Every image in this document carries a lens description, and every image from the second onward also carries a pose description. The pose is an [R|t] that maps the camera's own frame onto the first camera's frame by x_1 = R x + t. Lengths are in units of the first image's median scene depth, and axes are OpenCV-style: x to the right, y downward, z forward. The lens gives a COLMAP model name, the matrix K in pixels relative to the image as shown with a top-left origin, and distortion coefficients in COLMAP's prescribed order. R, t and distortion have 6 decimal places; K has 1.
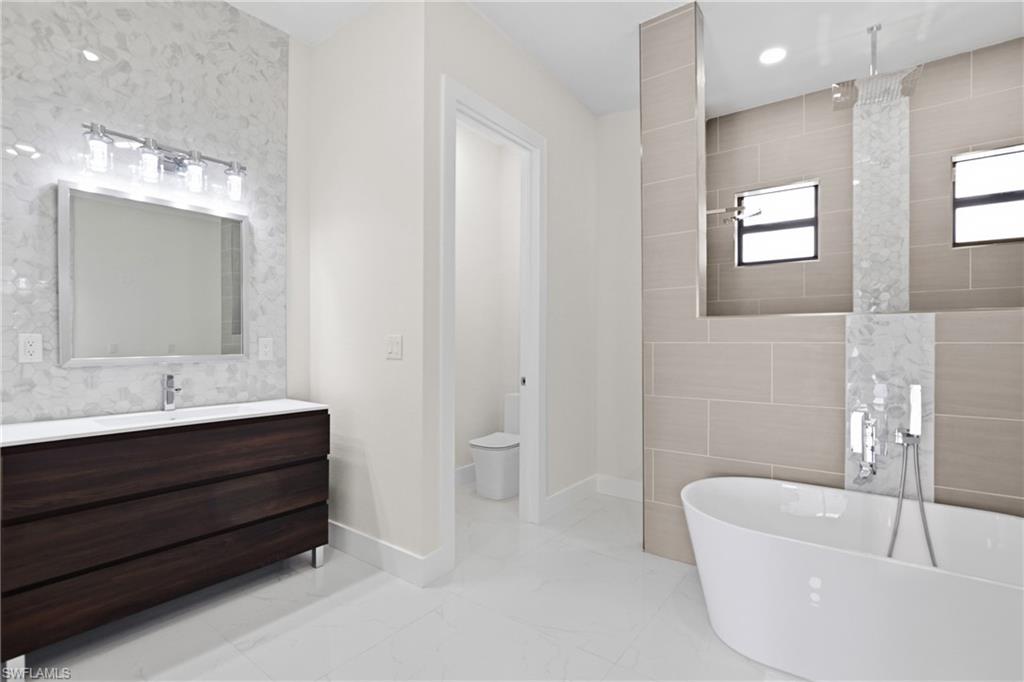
lens RADIAL K [[472.7, 0, 518.8], [0, 472.7, 344.3], [0, 0, 1]] dist [-0.012295, 0.000556]
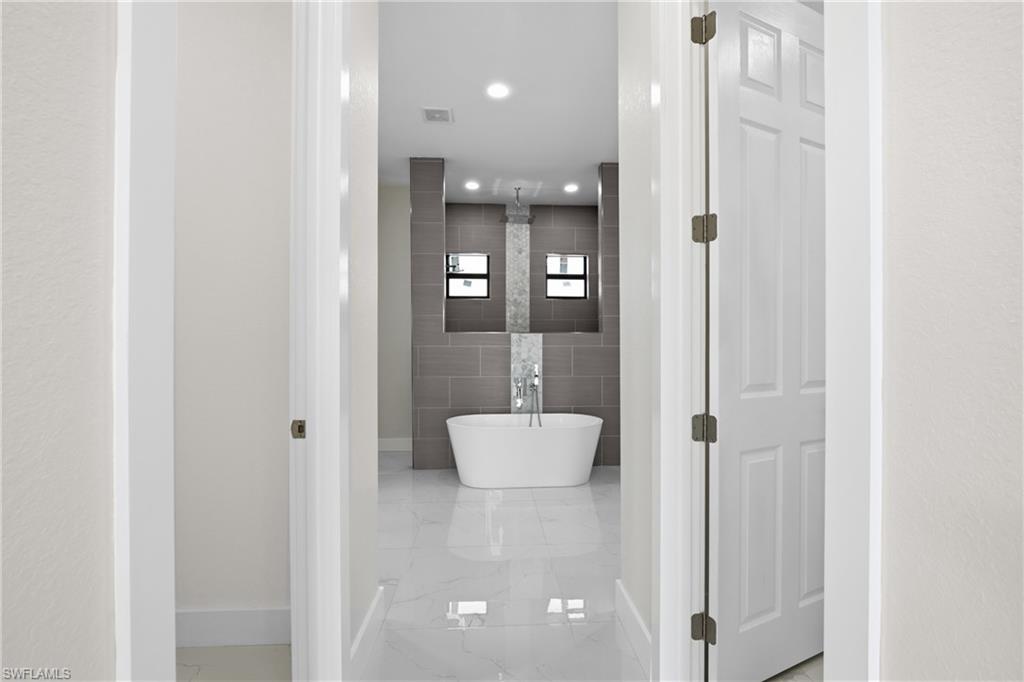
lens RADIAL K [[472.7, 0, 518.8], [0, 472.7, 344.3], [0, 0, 1]] dist [-0.012295, 0.000556]
pose [[0.764237, -0.001518, 0.644934, -0.472409], [0.003545, 0.999992, -0.001847, -0.005038], [-0.644926, 0.003698, 0.764236, -0.476364]]
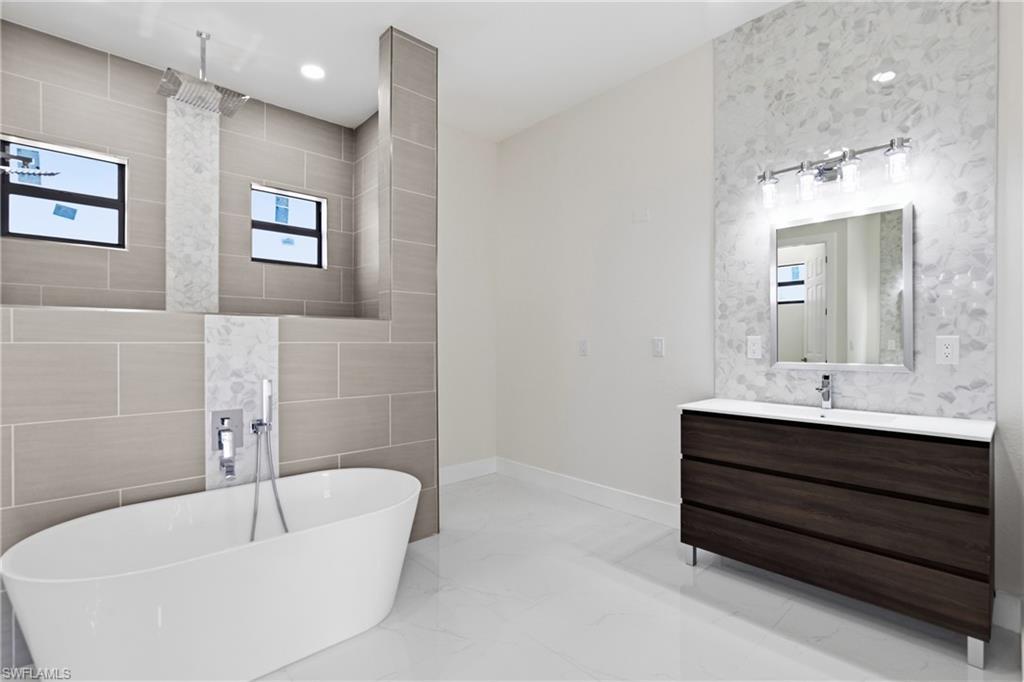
lens RADIAL K [[472.7, 0, 518.8], [0, 472.7, 344.3], [0, 0, 1]] dist [-0.012295, 0.000556]
pose [[0.184641, -0.004300, 0.982797, -0.107554], [0.001820, 0.999990, 0.004034, -0.001770], [-0.982804, 0.001044, 0.184647, 0.116359]]
